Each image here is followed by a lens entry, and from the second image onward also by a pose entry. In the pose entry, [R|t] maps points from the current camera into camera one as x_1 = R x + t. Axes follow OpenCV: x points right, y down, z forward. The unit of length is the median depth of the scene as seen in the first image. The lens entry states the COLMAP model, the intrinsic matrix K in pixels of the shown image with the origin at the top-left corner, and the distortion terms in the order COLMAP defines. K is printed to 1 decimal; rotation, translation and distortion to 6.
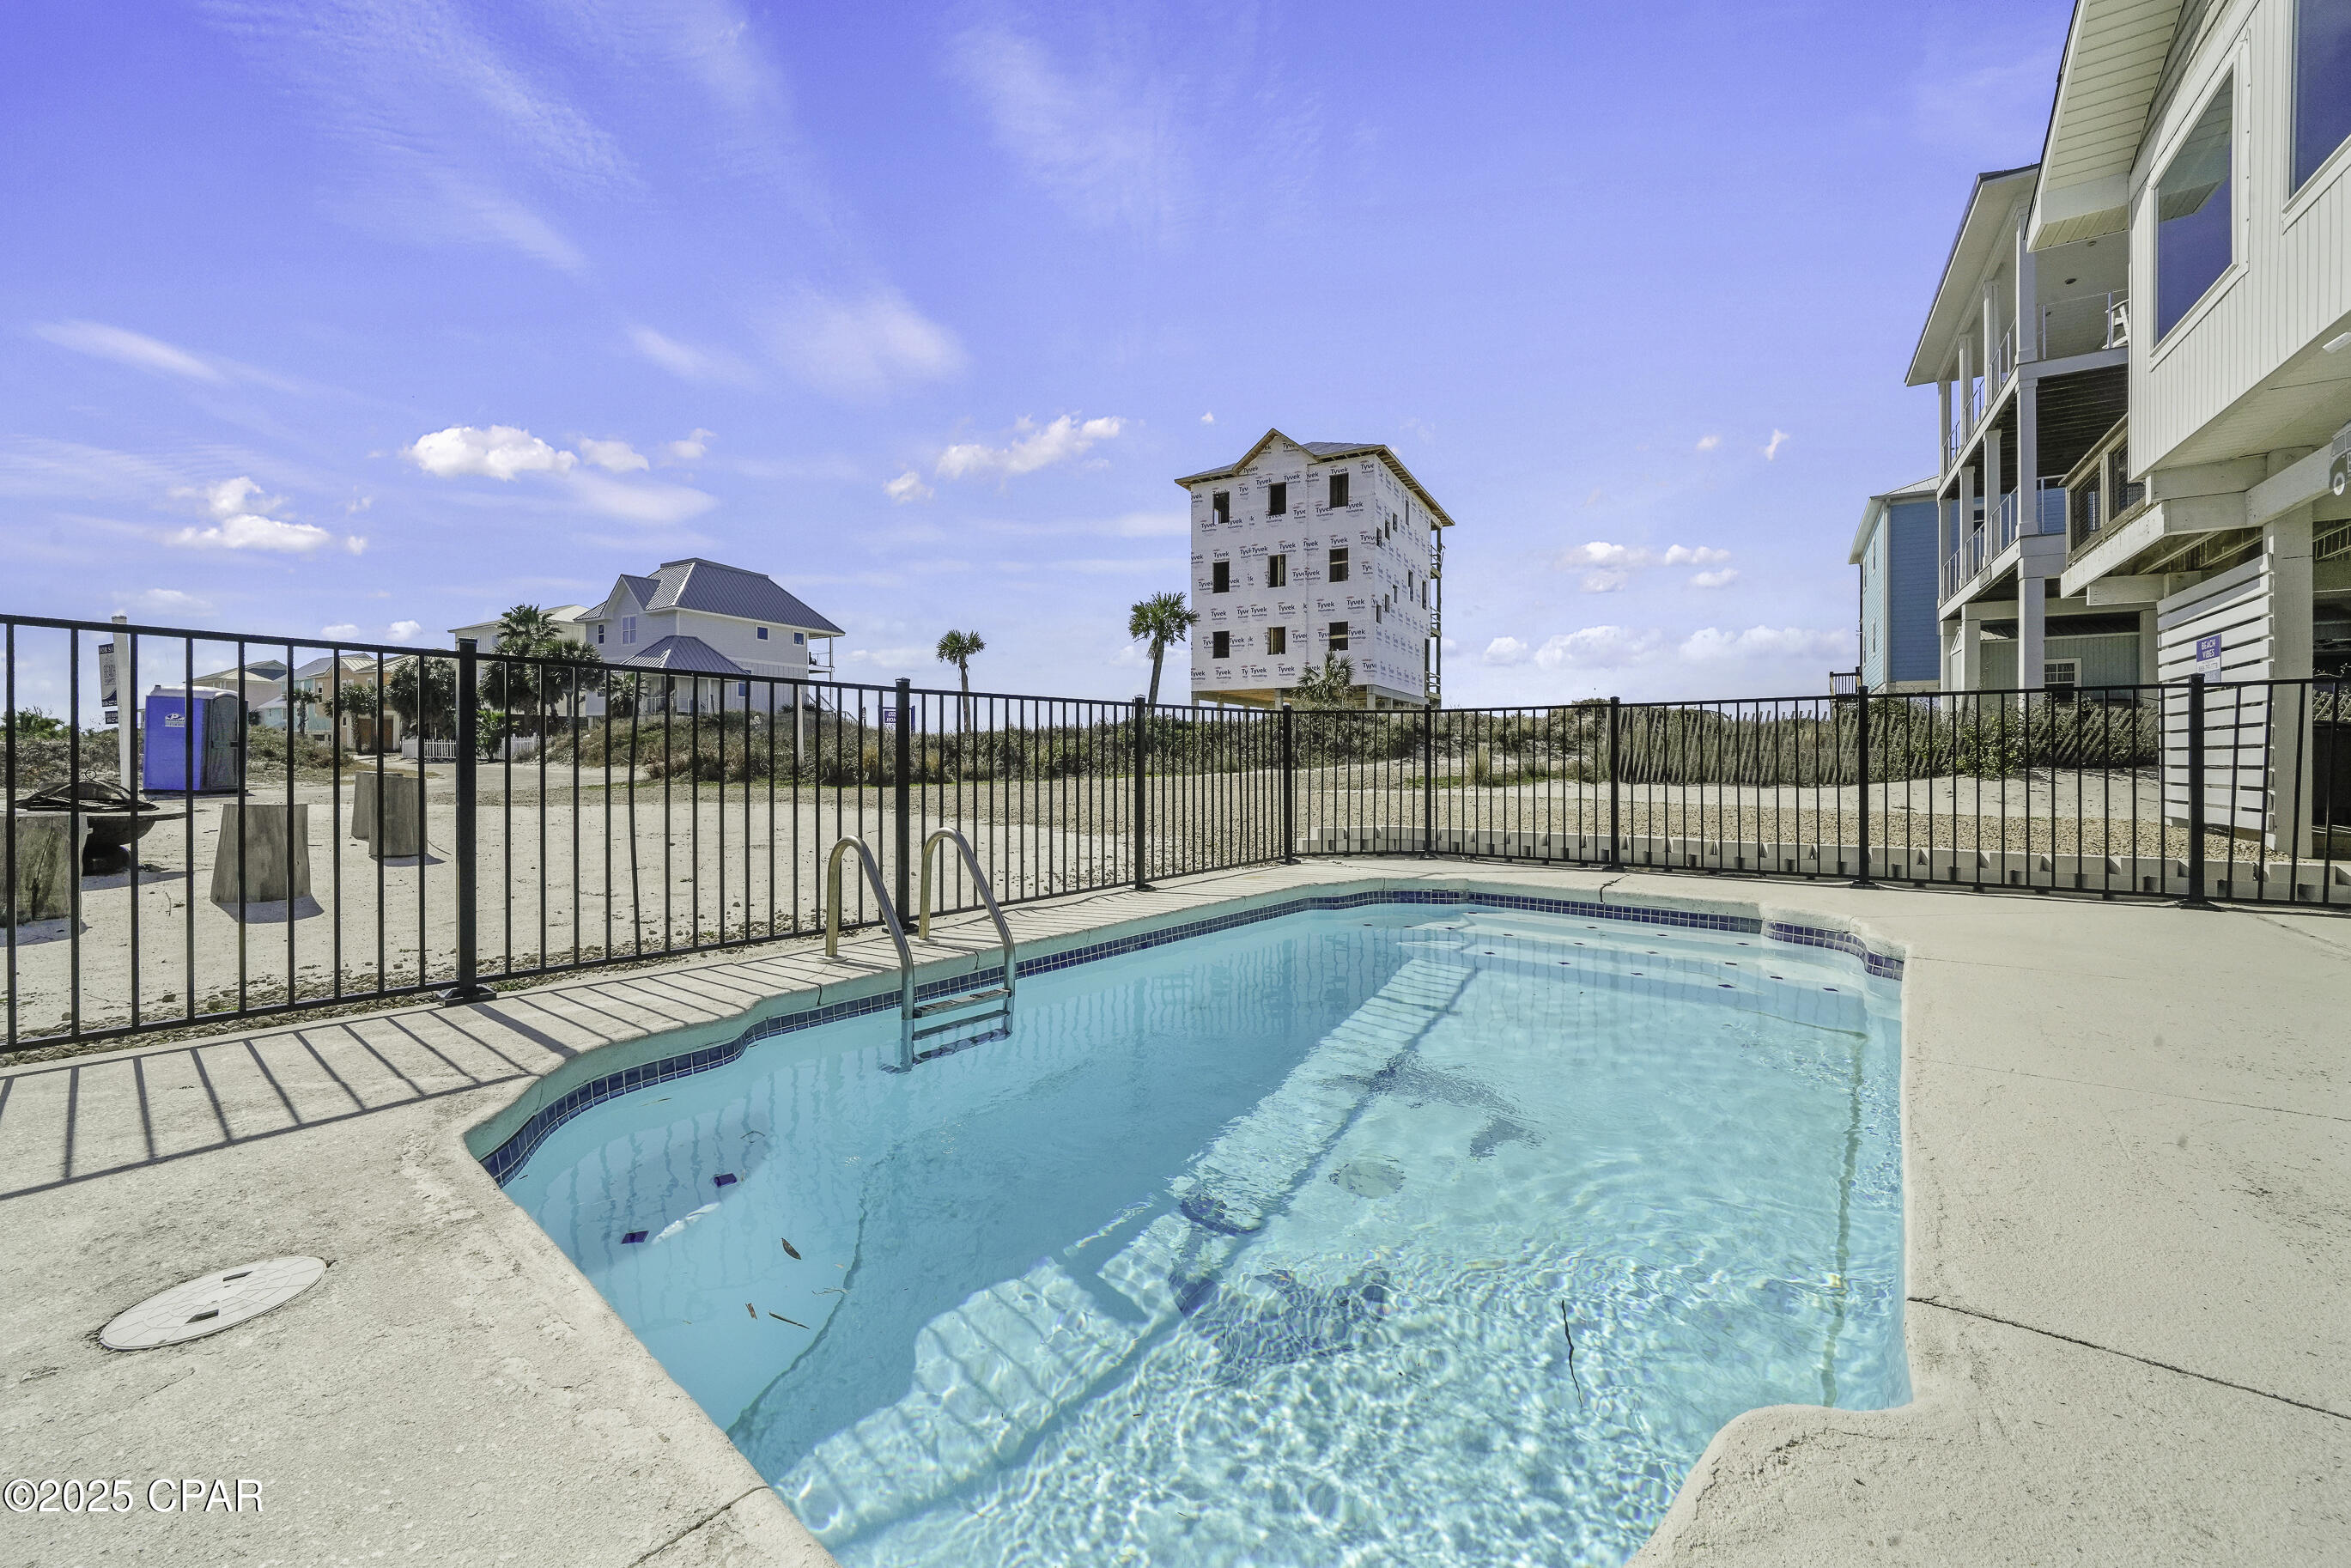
lens RADIAL K [[897.4, 0, 1210.9], [0, 897.4, 753.5], [0, 0, 1]] dist [-0.012611, 0.001047]
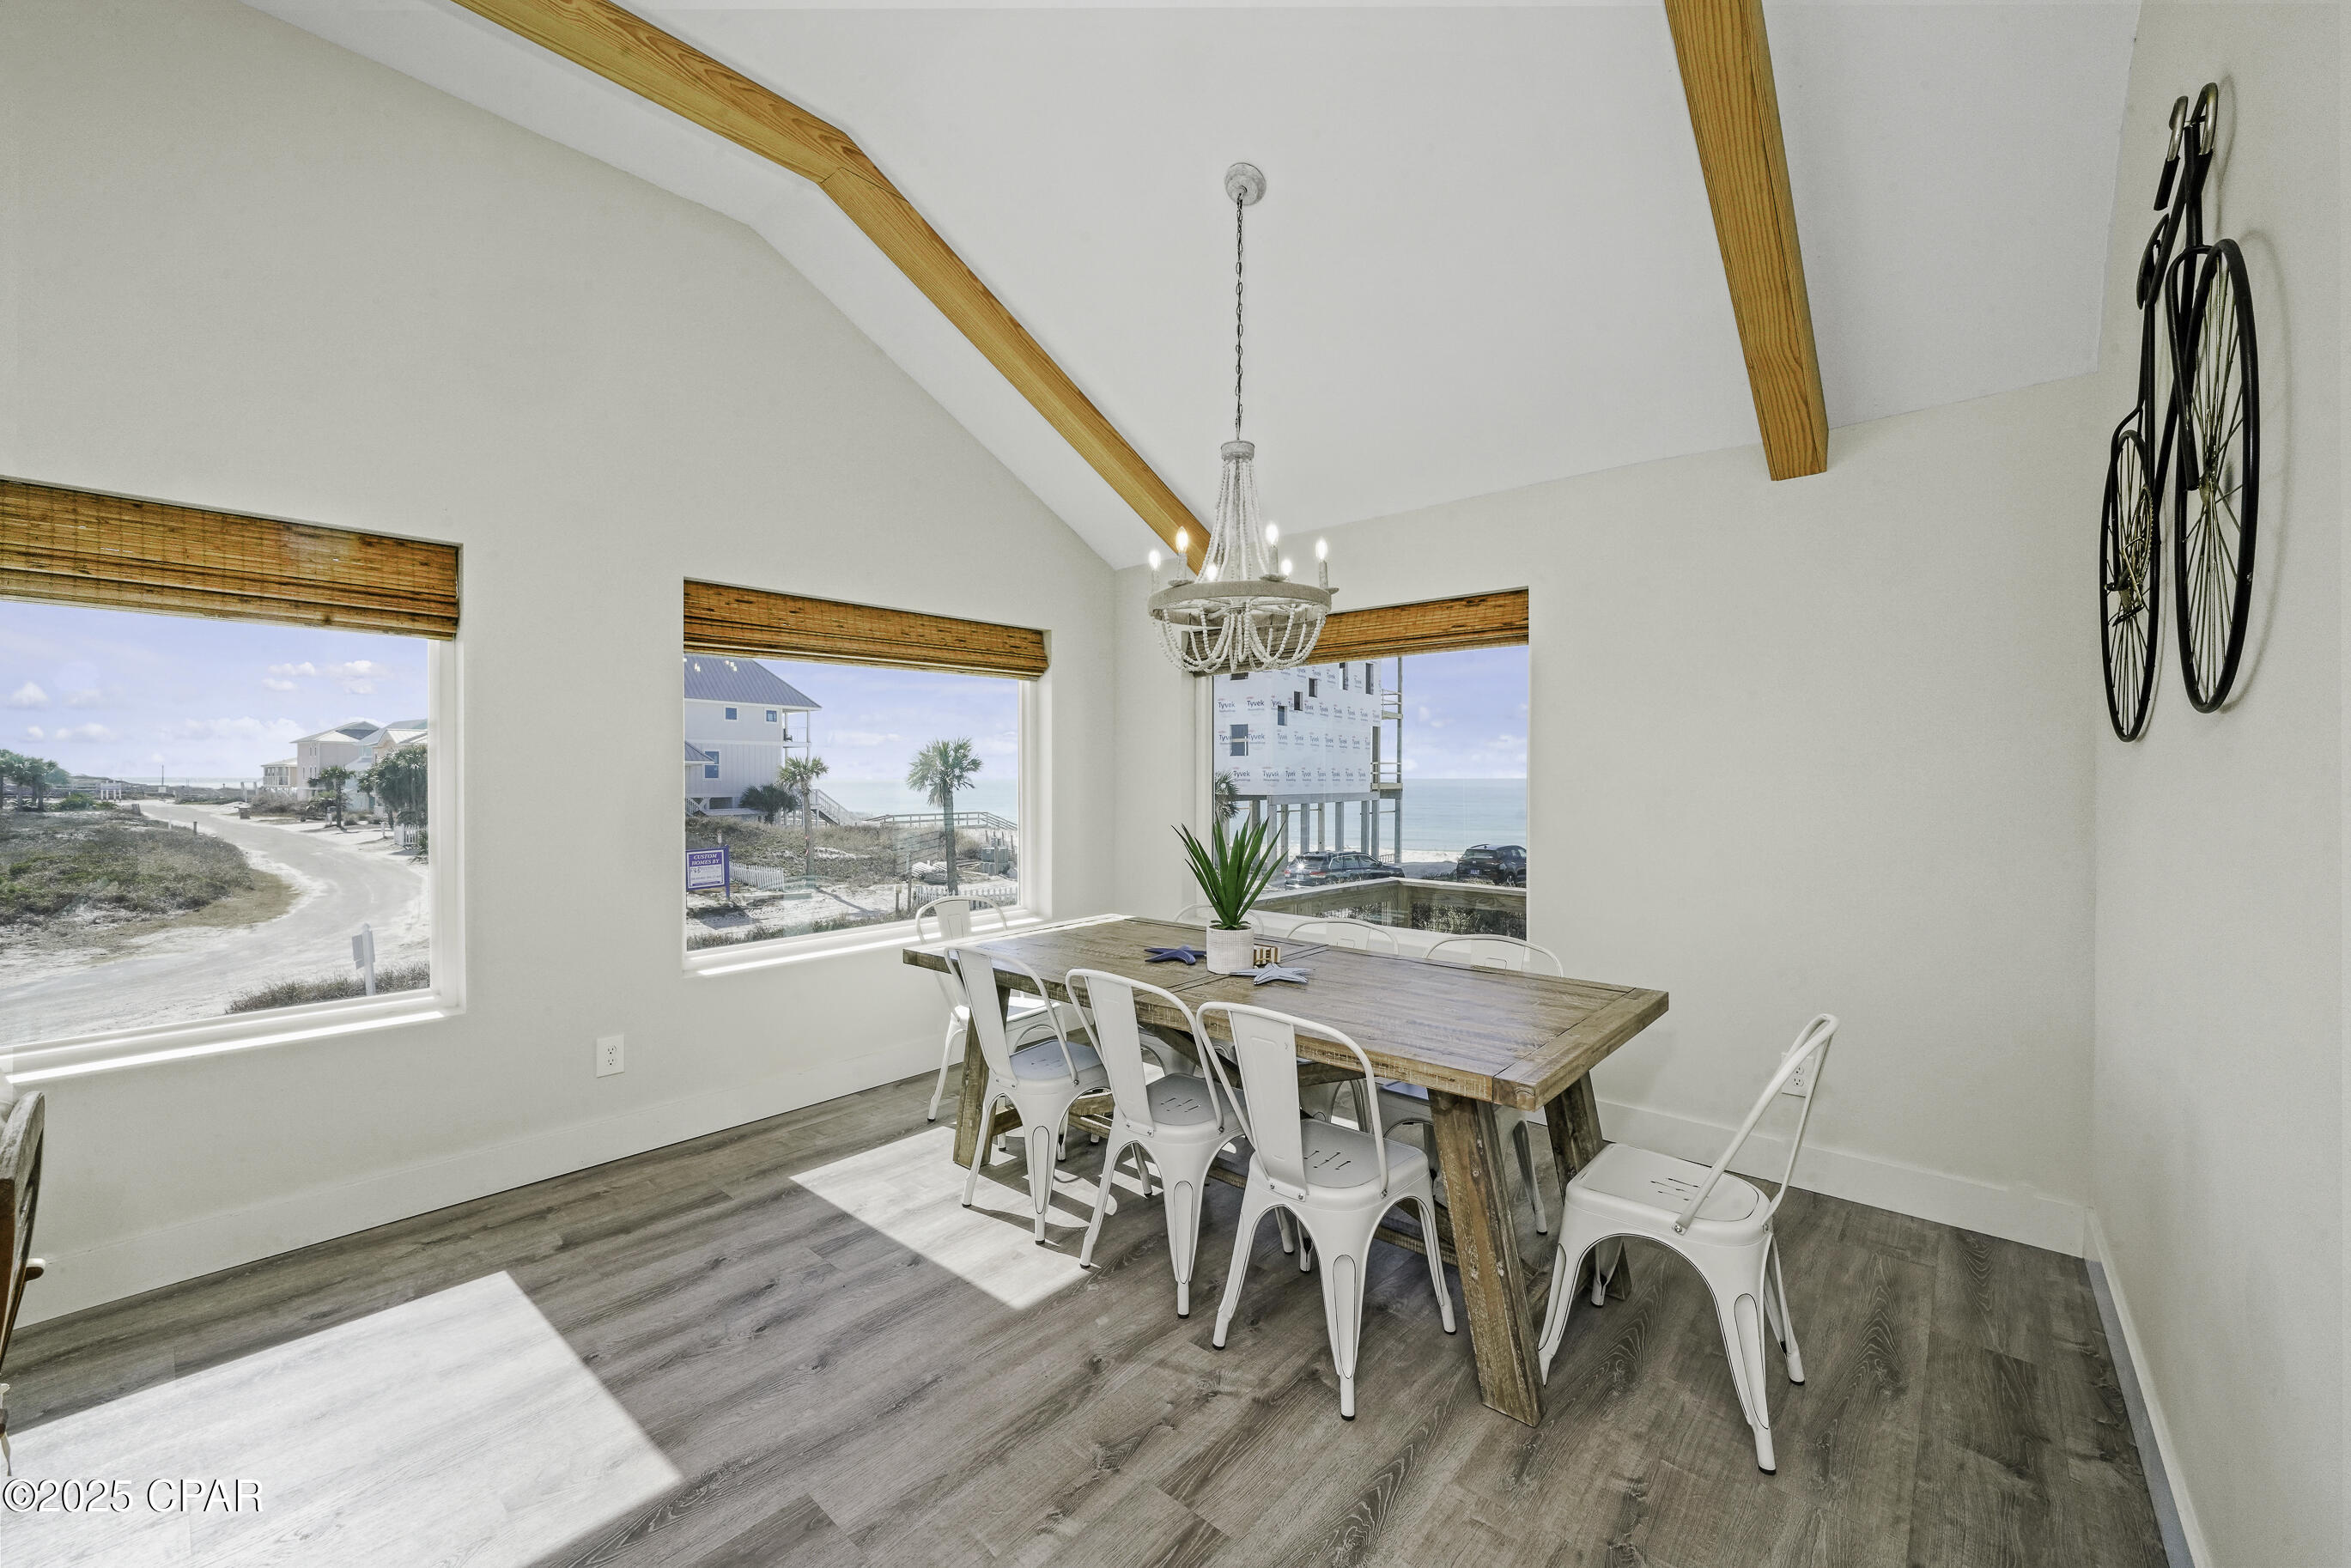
lens RADIAL K [[923.3, 0, 1196.6], [0, 923.3, 803.2], [0, 0, 1]] dist [-0.009994, 0.000090]
pose [[0.991665, 0.003381, -0.128795, 0.363891], [0.000428, 0.999564, 0.029533, -0.154906], [0.128839, -0.029342, 0.991231, 0.095748]]
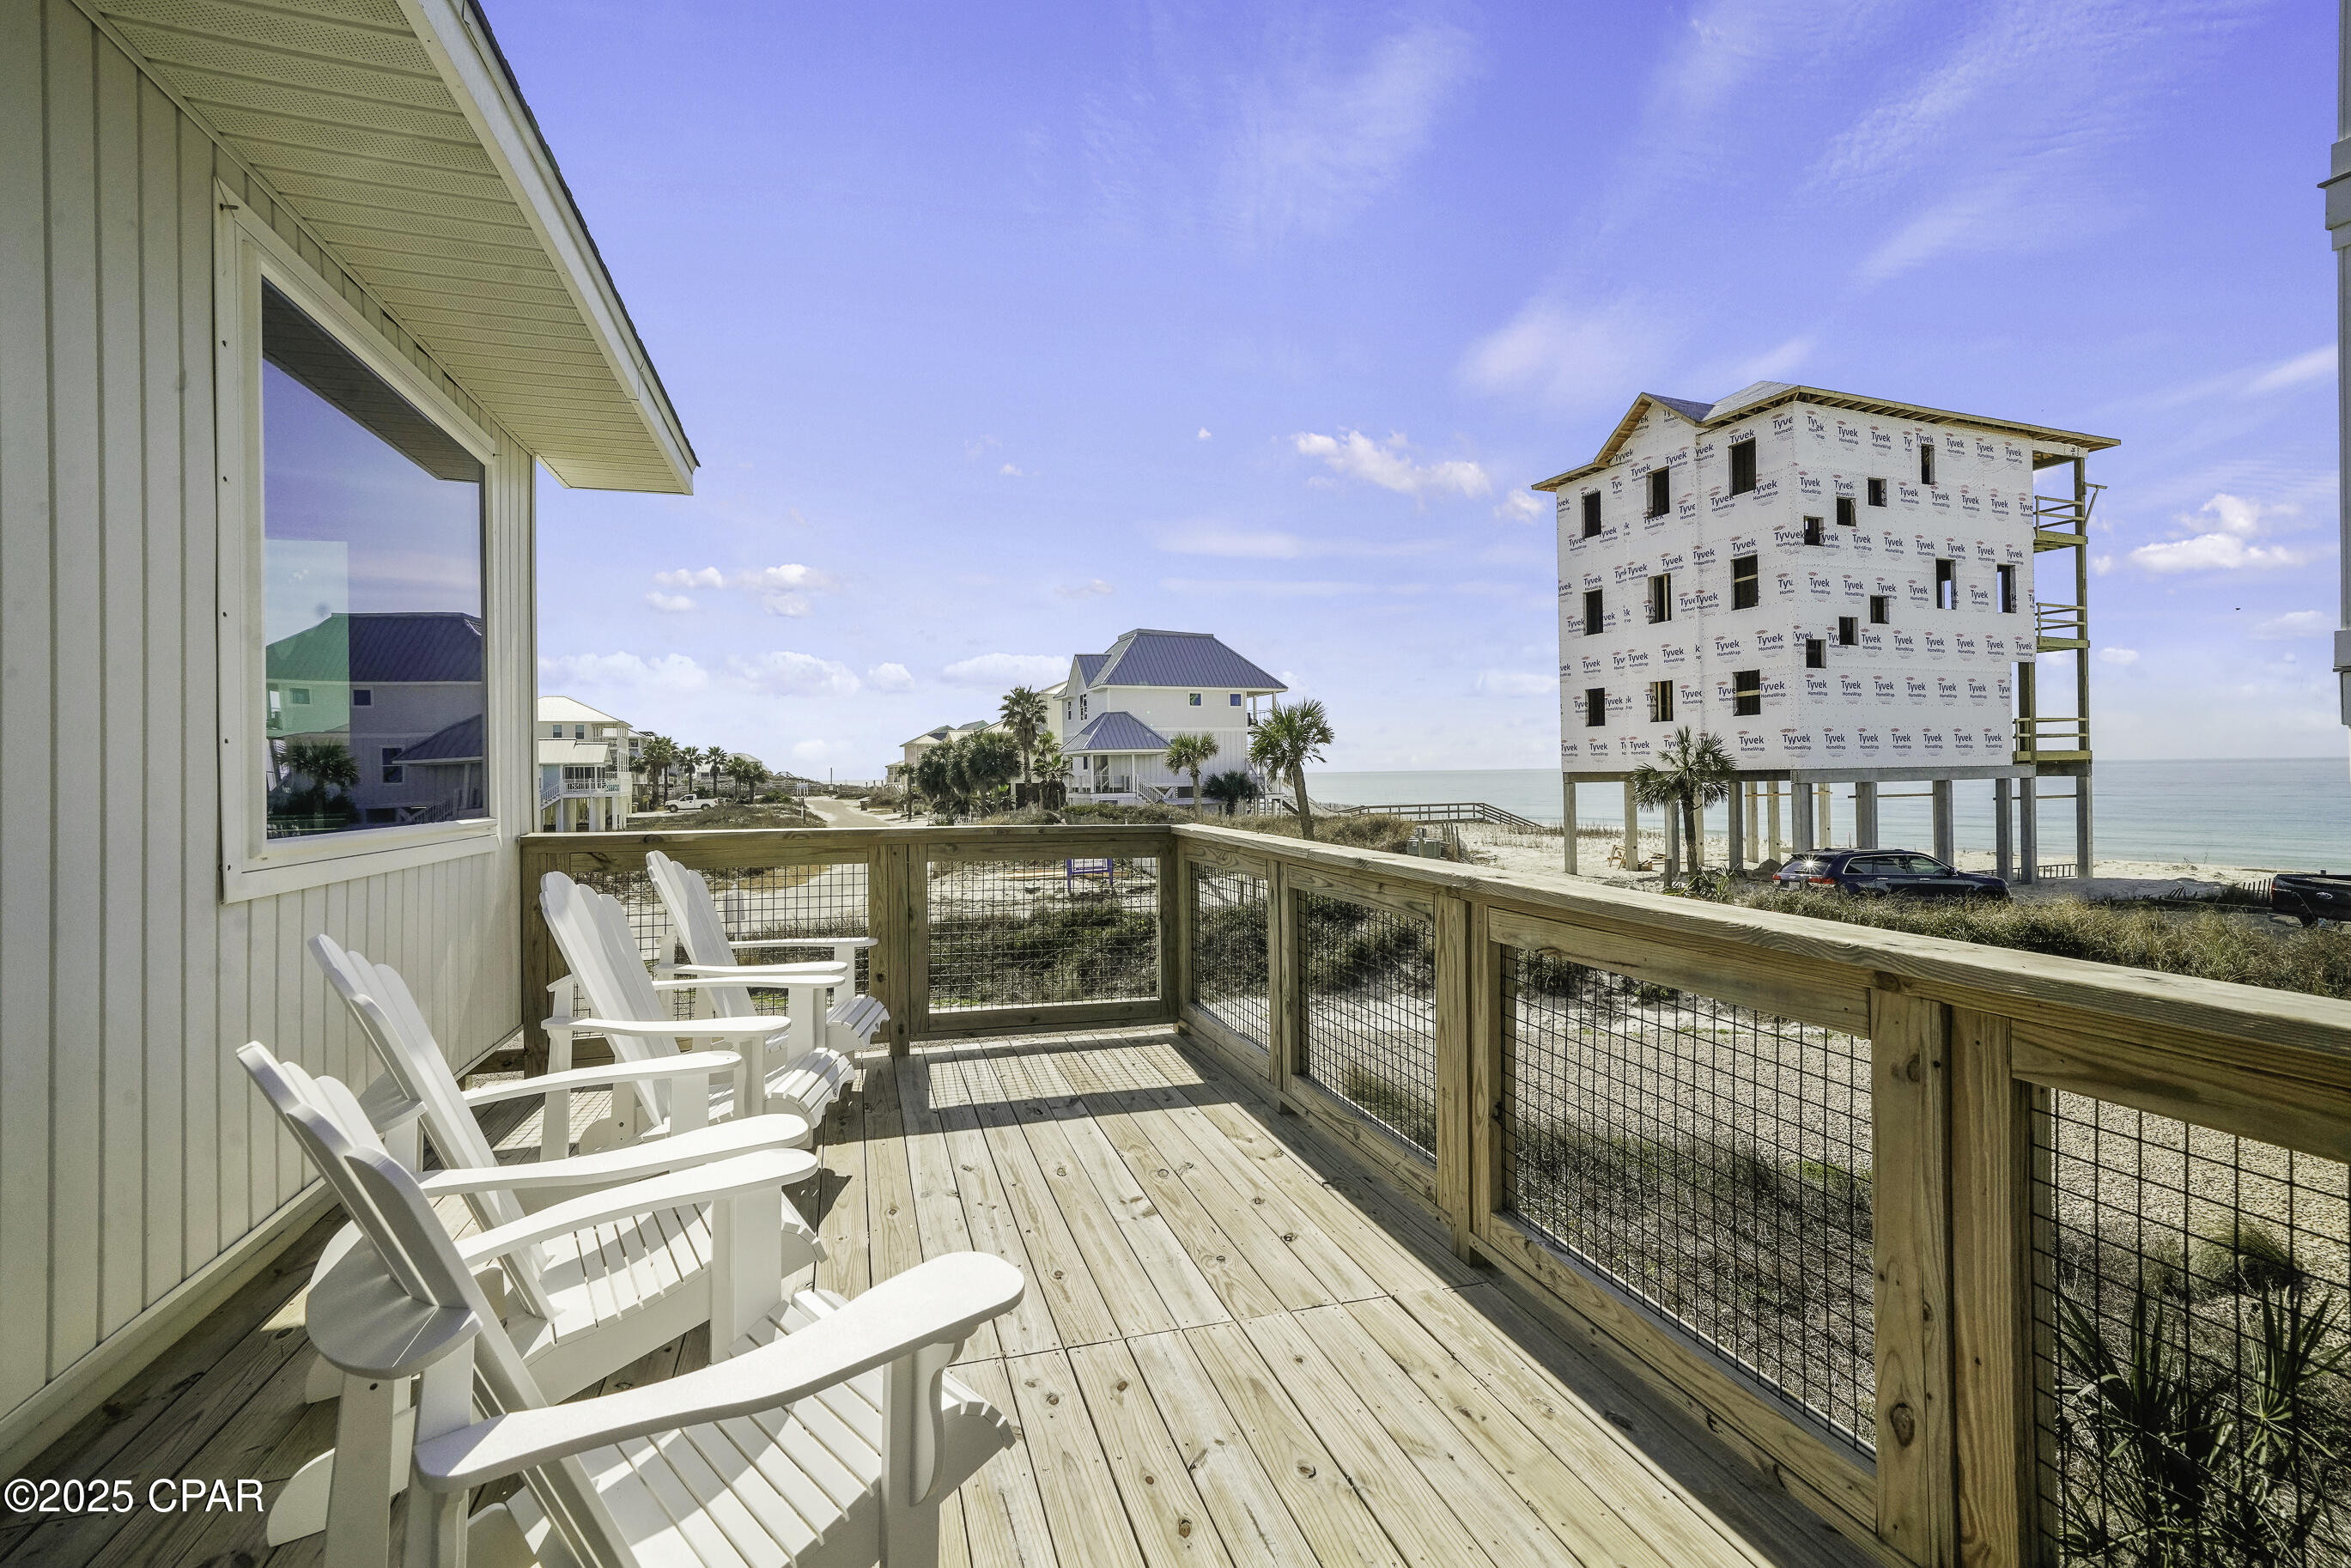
lens RADIAL K [[1073.3, 0, 1178.7], [0, 1073.3, 771.1], [0, 0, 1]] dist [0.005495, 0.000769]
pose [[0.771494, -0.016903, -0.636012, 0.524183], [0.020193, 0.999794, -0.002077, -0.133157], [0.635916, -0.011241, 0.771676, 0.231643]]
